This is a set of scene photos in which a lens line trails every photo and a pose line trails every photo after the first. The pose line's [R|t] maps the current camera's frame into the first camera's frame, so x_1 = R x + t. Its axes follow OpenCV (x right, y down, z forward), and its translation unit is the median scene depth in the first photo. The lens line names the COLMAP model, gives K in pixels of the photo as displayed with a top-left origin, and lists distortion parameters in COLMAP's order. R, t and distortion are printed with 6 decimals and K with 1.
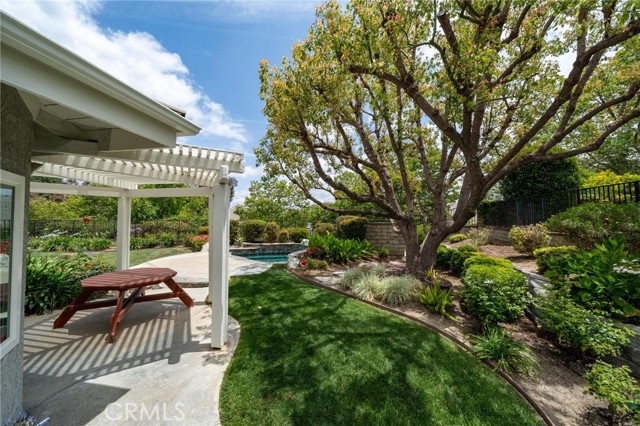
lens RADIAL K [[224.1, 0, 305.6], [0, 224.1, 208.0], [0, 0, 1]] dist [-0.000272, -0.001205]
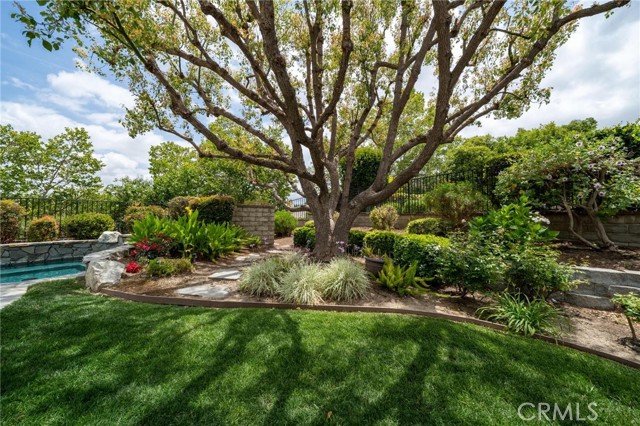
lens RADIAL K [[224.1, 0, 315.9], [0, 224.1, 212.1], [0, 0, 1]] dist [-0.000272, -0.001205]
pose [[0.667267, 0.027561, 0.744309, -0.174063], [-0.045238, 0.998970, 0.003565, 0.160288], [-0.743444, -0.036050, 0.667826, 0.603154]]
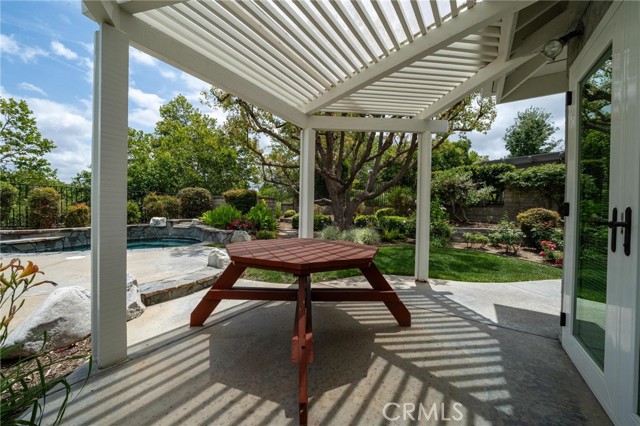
lens RADIAL K [[236.3, 0, 316.6], [0, 236.3, 209.0], [0, 0, 1]] dist [0.001782, 0.000105]
pose [[0.399208, 0.008134, 0.916824, -1.164314], [-0.059019, 0.998115, 0.016844, 0.183801], [-0.914959, -0.060835, 0.398936, 0.706867]]
